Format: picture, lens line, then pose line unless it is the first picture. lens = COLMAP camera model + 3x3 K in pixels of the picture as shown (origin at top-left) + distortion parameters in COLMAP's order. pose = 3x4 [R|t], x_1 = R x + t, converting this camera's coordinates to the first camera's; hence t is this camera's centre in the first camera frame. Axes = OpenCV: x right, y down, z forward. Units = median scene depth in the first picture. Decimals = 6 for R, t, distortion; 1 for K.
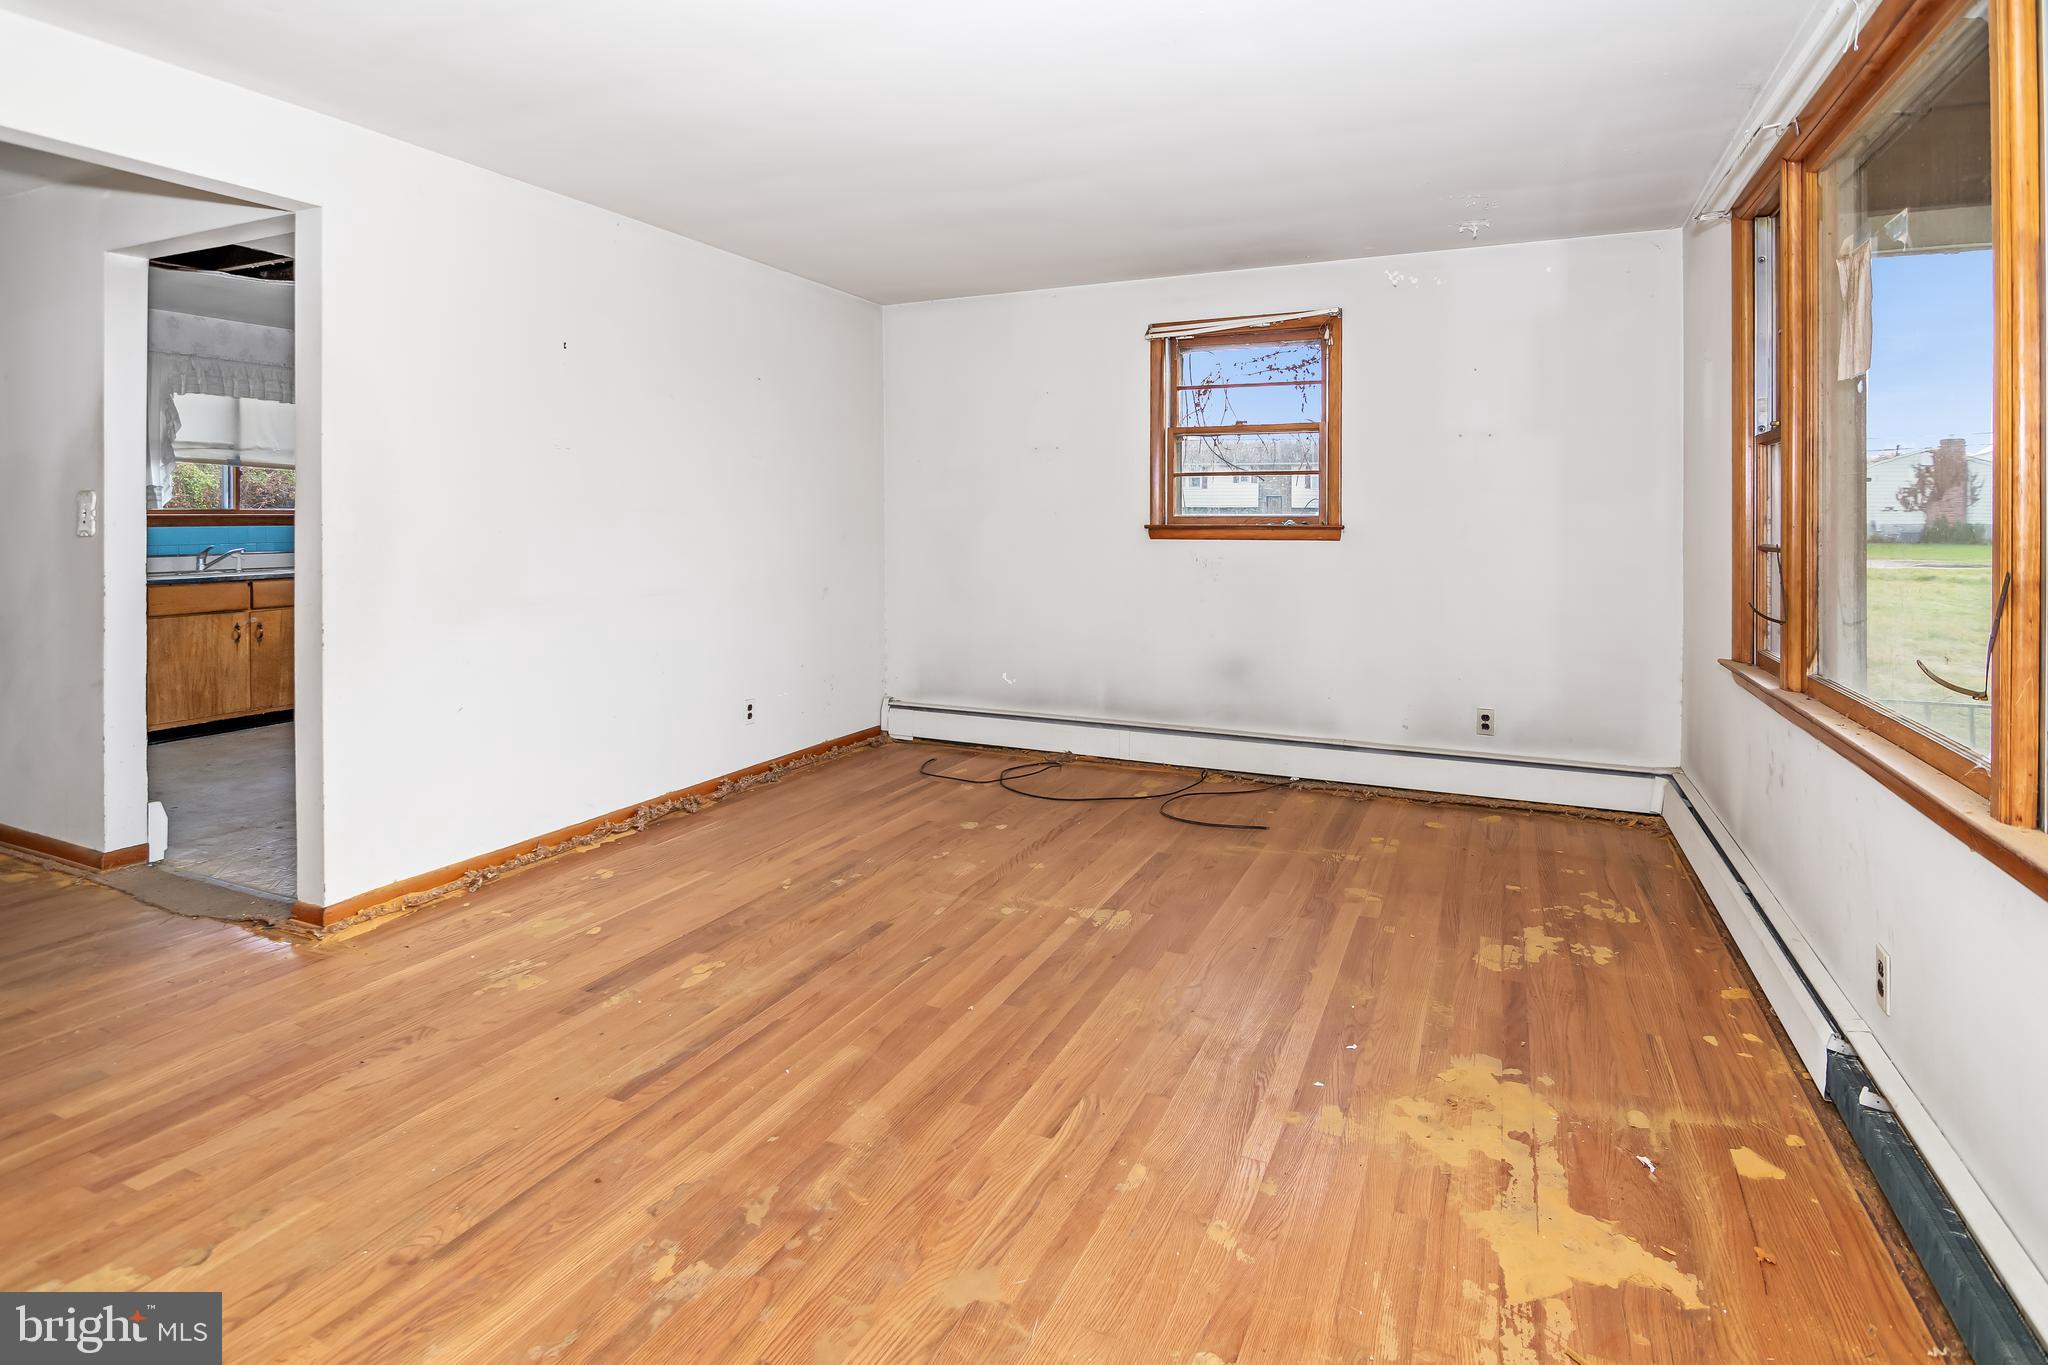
lens RADIAL K [[1049.6, 0, 1024.0], [0, 1049.6, 682.5], [0, 0, 1]] dist [-0.002775, -0.000848]
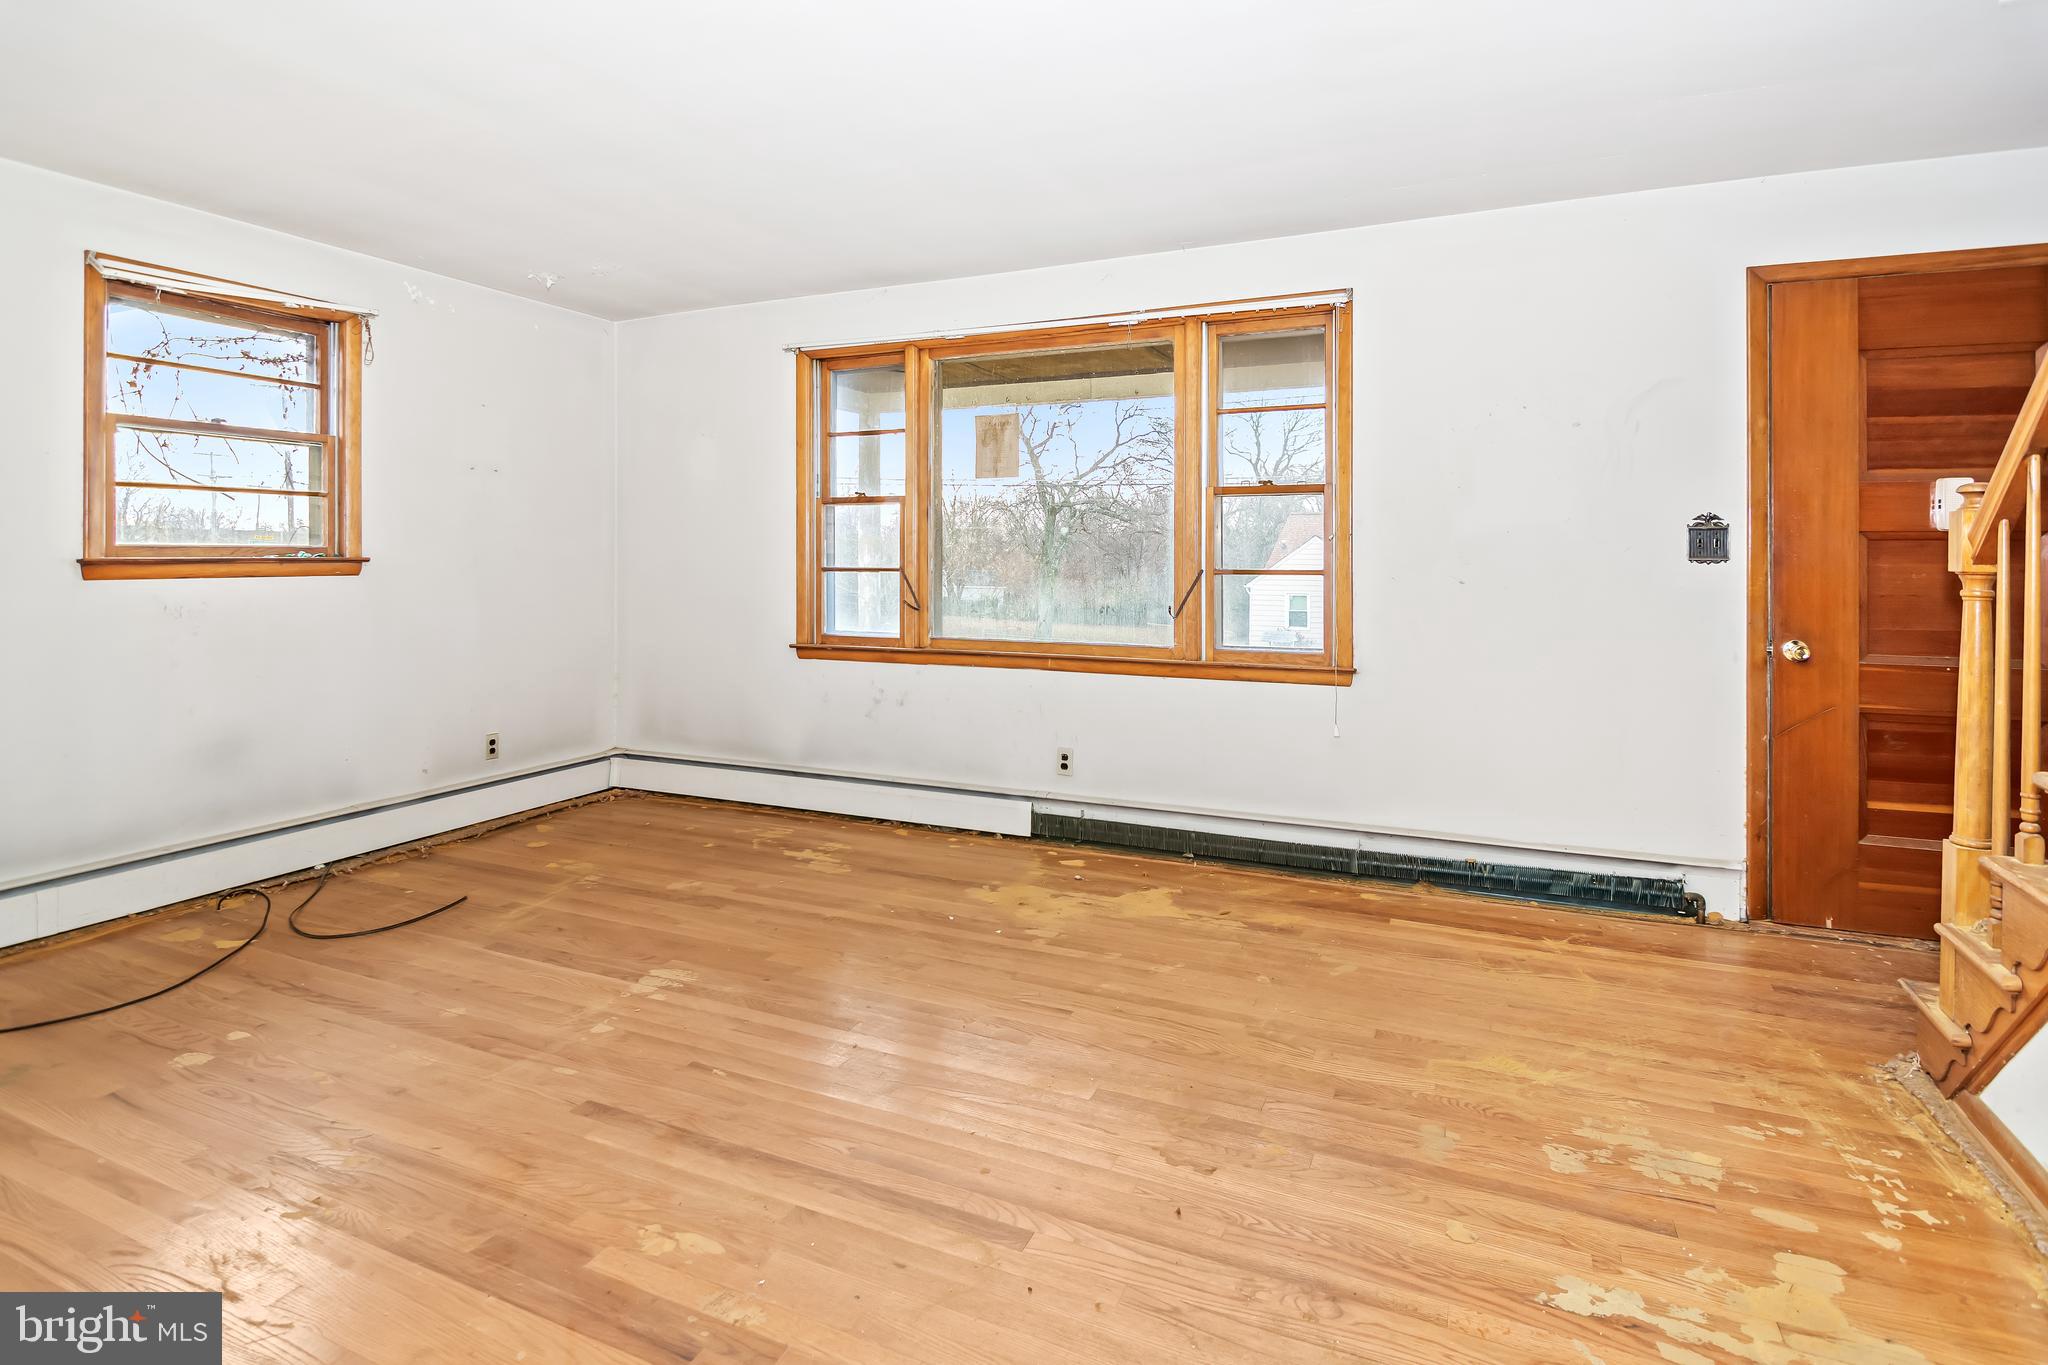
lens RADIAL K [[1006.2, 0, 1018.4], [0, 1006.2, 734.4], [0, 0, 1]] dist [-0.003706, -0.001028]
pose [[-0.005677, -0.173414, 0.984833, -0.557374], [0.153417, 0.973038, 0.172221, -0.067194], [-0.988145, 0.152068, 0.021080, 0.467609]]
